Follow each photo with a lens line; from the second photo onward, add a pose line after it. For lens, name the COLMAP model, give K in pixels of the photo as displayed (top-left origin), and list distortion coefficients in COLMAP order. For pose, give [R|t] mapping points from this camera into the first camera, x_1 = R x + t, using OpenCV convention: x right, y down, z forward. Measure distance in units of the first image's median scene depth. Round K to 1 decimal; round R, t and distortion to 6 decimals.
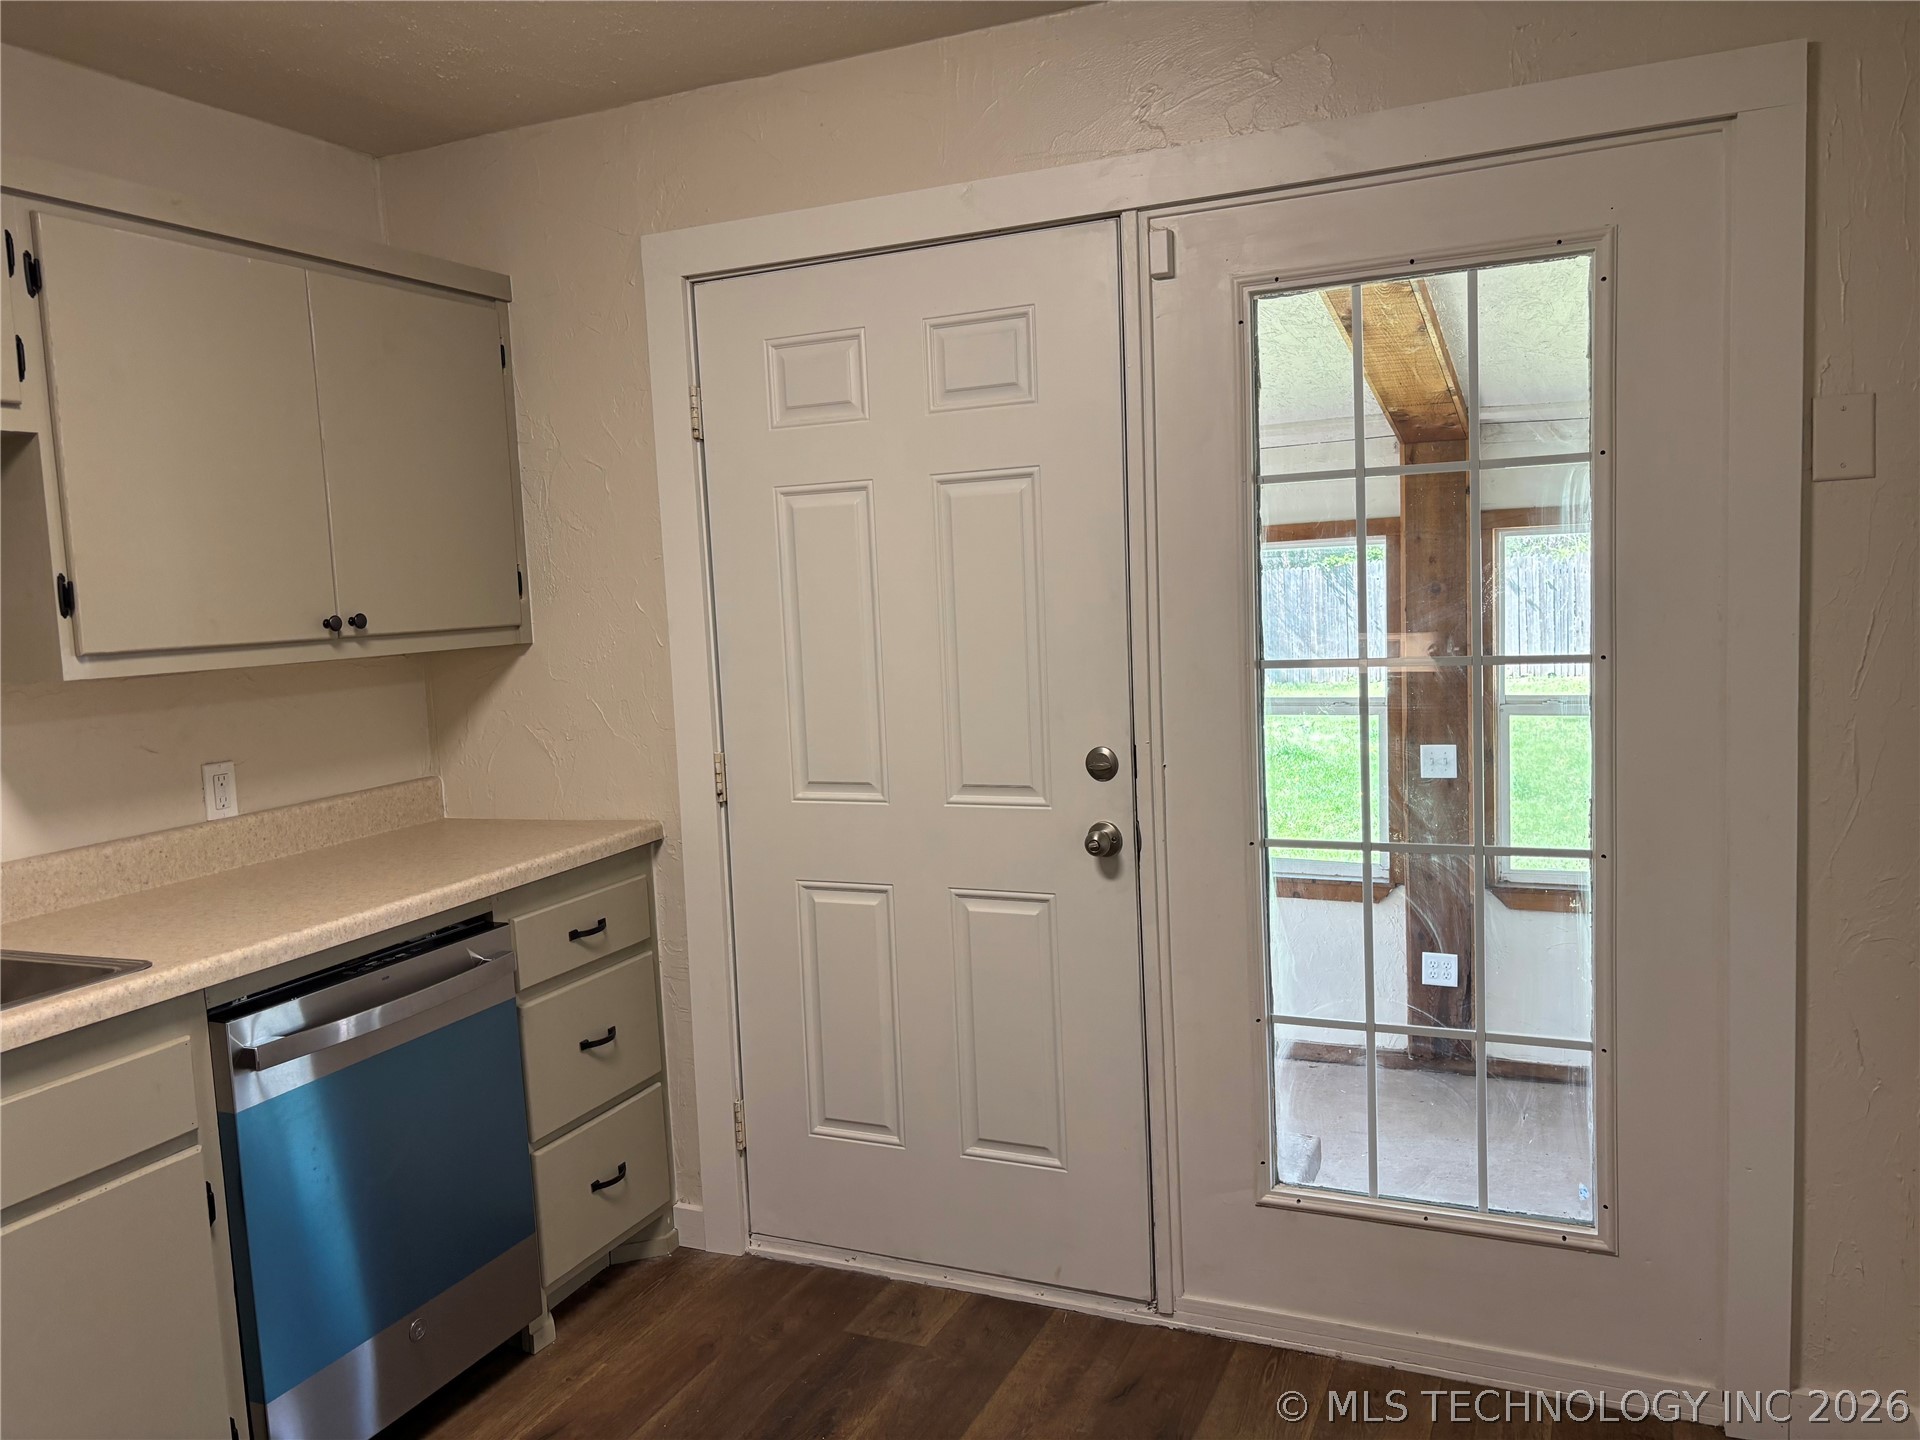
lens RADIAL K [[1455.5, 0, 958.3], [0, 1455.5, 729.2], [0, 0, 1]] dist [0.052043, -0.057129]
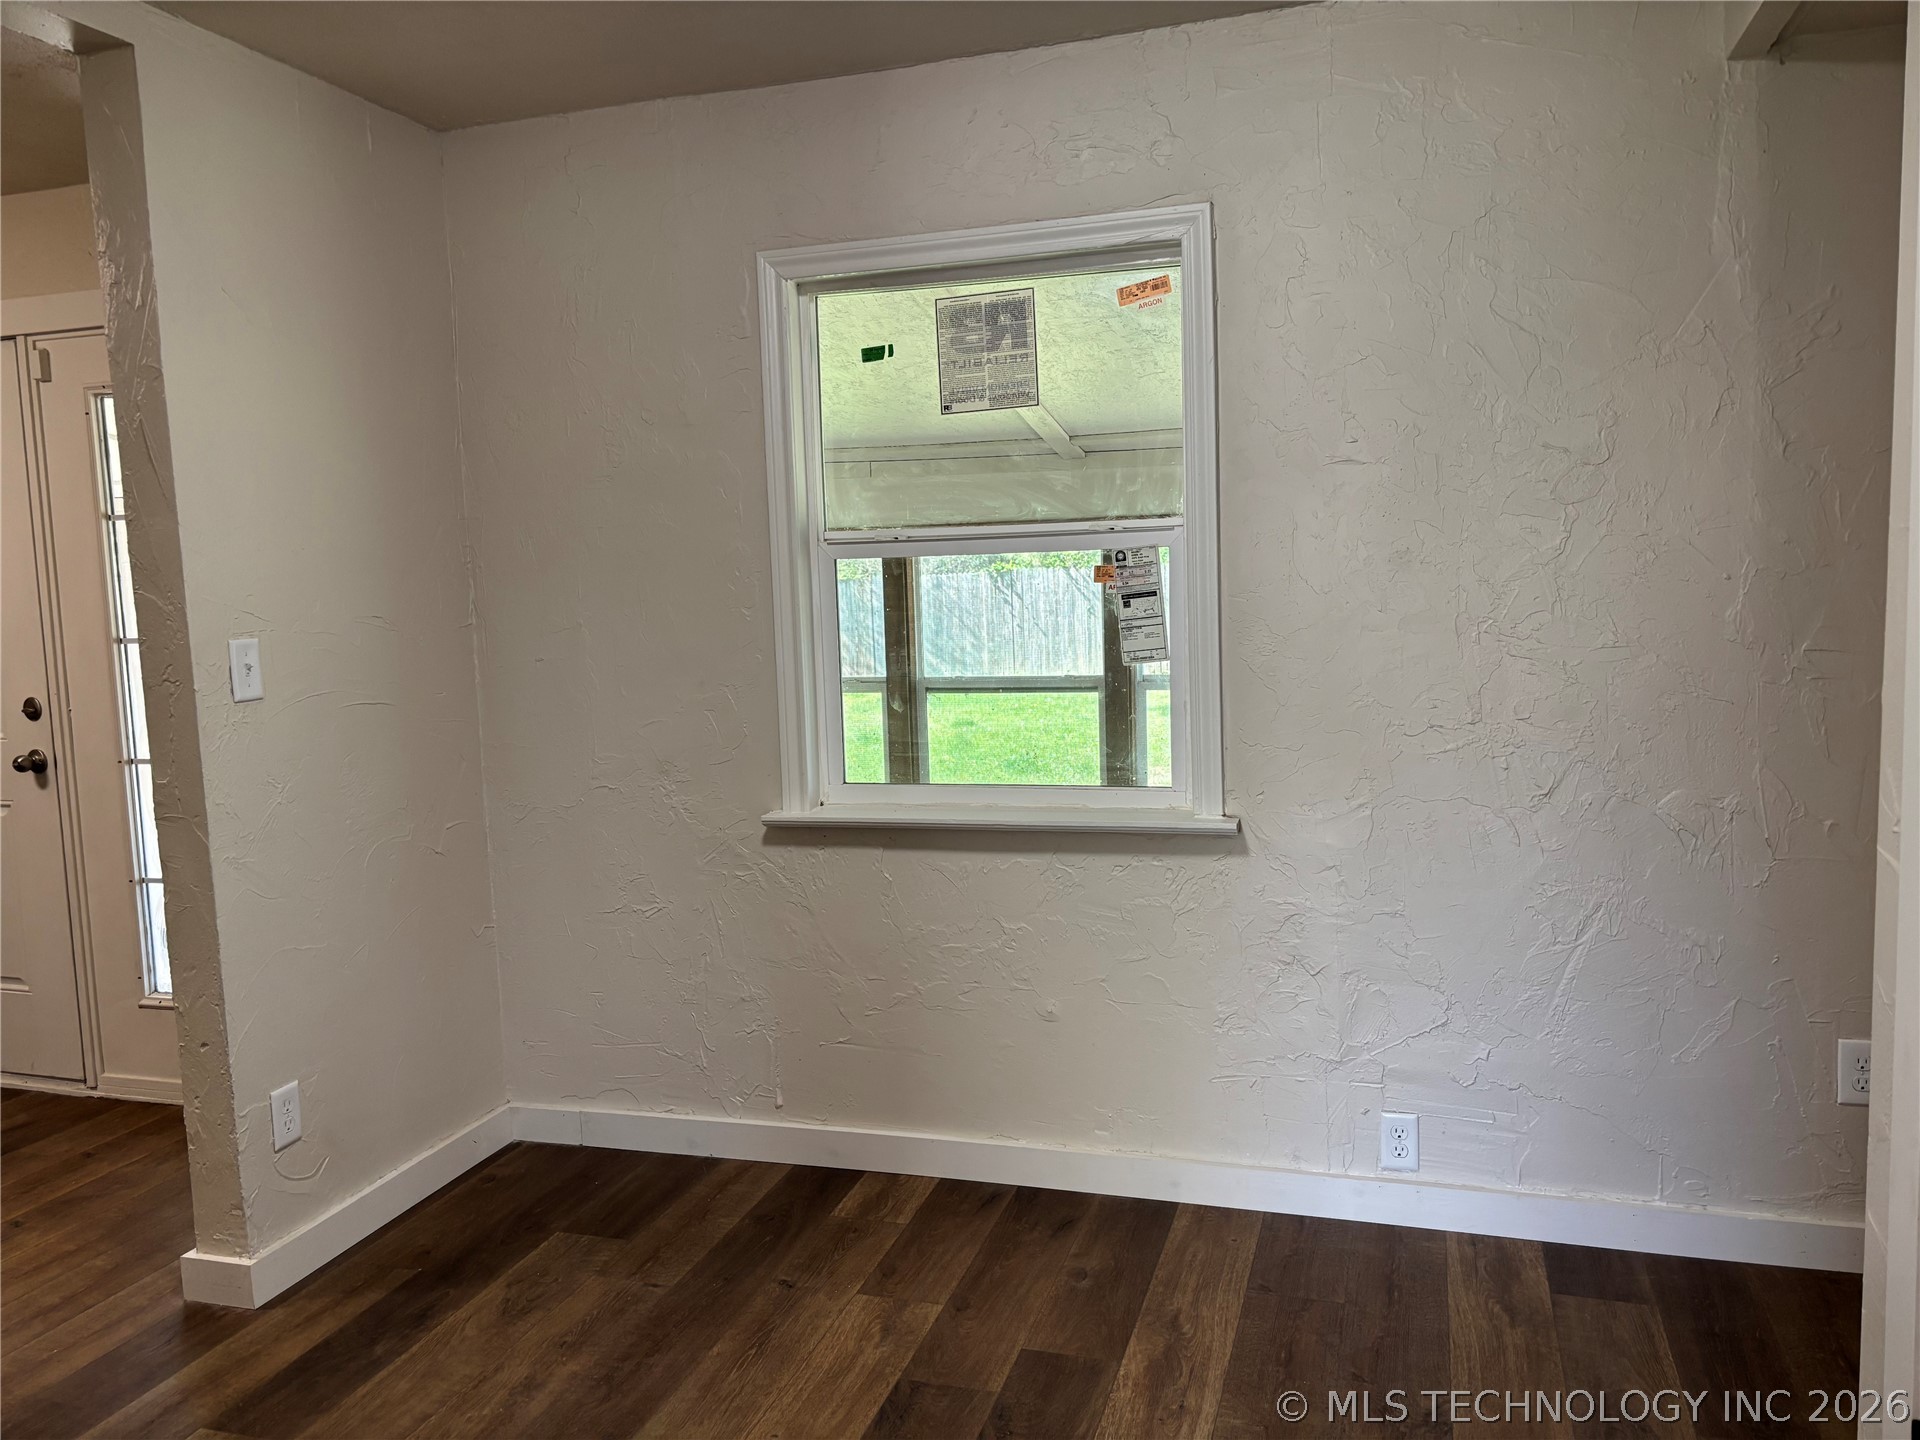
lens RADIAL K [[1455.5, 0, 962.7], [0, 1455.5, 716.2], [0, 0, 1]] dist [0.052043, -0.057129]
pose [[0.992621, 0.006760, 0.121069, 0.839675], [-0.005874, 0.999953, -0.007667, 0.037920], [-0.121115, 0.006900, 0.992615, -0.569849]]
